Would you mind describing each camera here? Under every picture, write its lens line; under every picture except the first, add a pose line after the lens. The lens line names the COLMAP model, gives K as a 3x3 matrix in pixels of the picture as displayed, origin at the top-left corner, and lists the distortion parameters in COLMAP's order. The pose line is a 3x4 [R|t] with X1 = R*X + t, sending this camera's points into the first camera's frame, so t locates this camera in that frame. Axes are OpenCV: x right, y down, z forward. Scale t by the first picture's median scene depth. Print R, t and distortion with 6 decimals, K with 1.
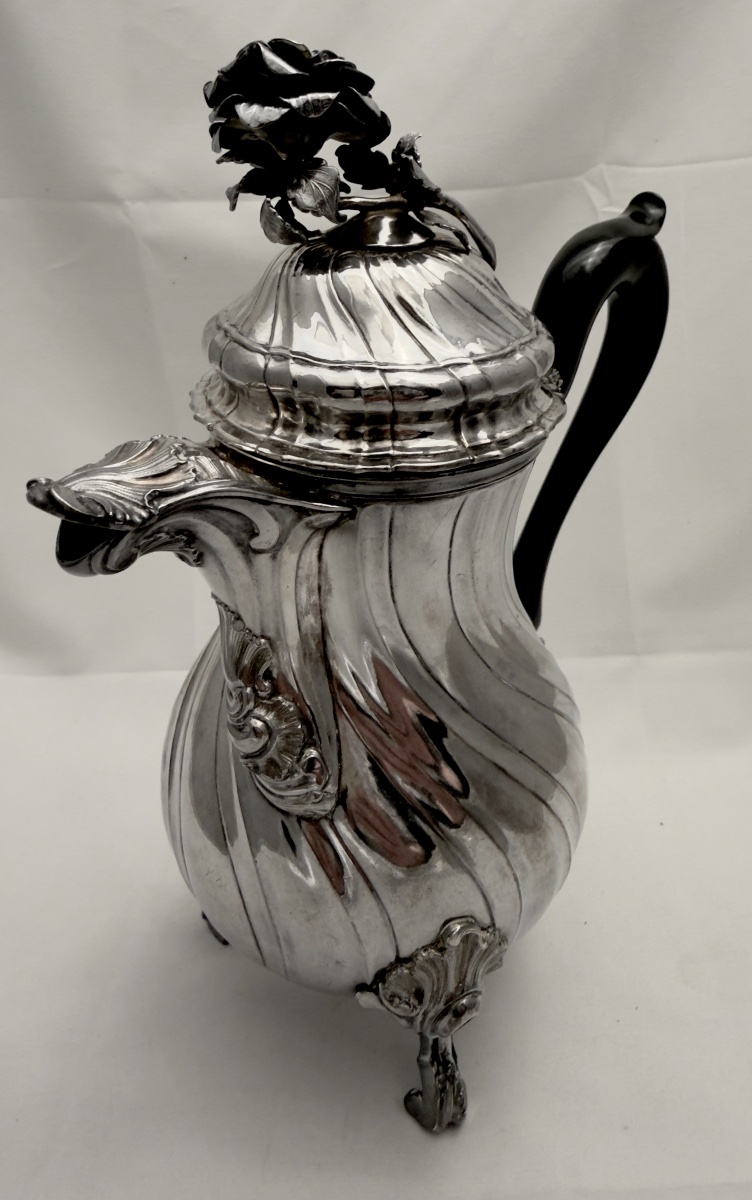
lens RADIAL K [[837.7, 0, 378.7], [0, 837.7, 482.8], [0, 0, 1]] dist [0.005388, -0.004844]
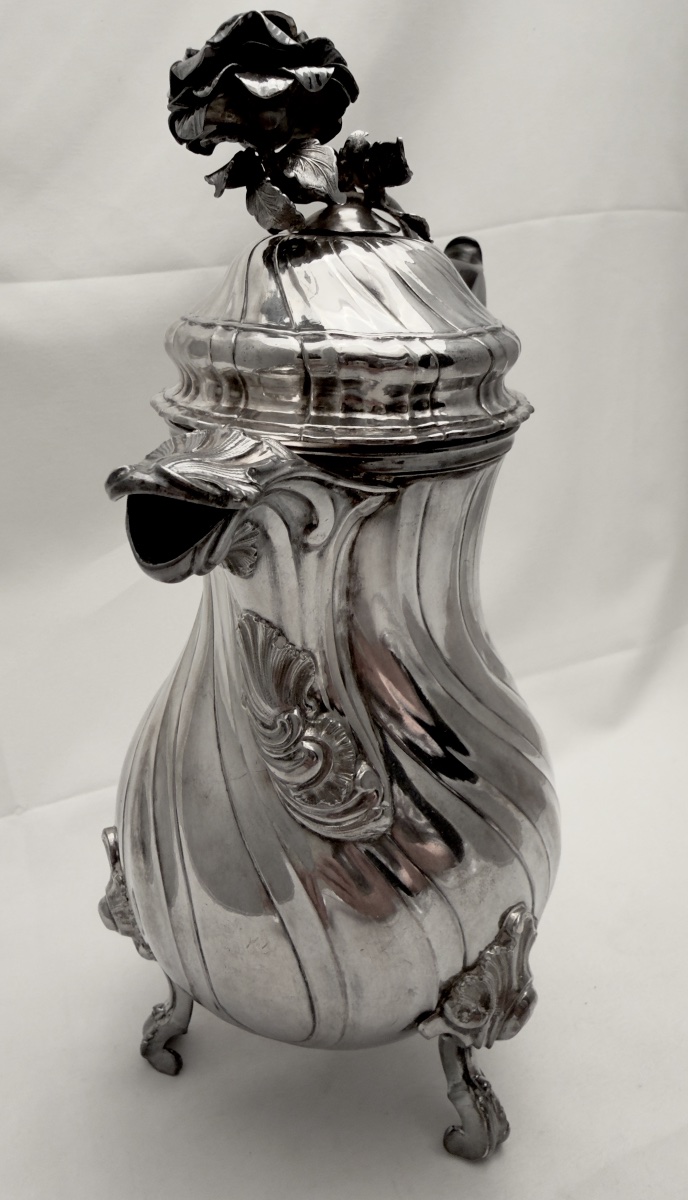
lens RADIAL K [[846.1, 0, 302.4], [0, 846.1, 578.4], [0, 0, 1]] dist [-0.007606, -0.001226]
pose [[0.931641, -0.147955, 0.331895, -0.465765], [0.168979, 0.984990, -0.035233, 0.145659], [-0.321700, 0.088908, 0.942658, 0.116252]]
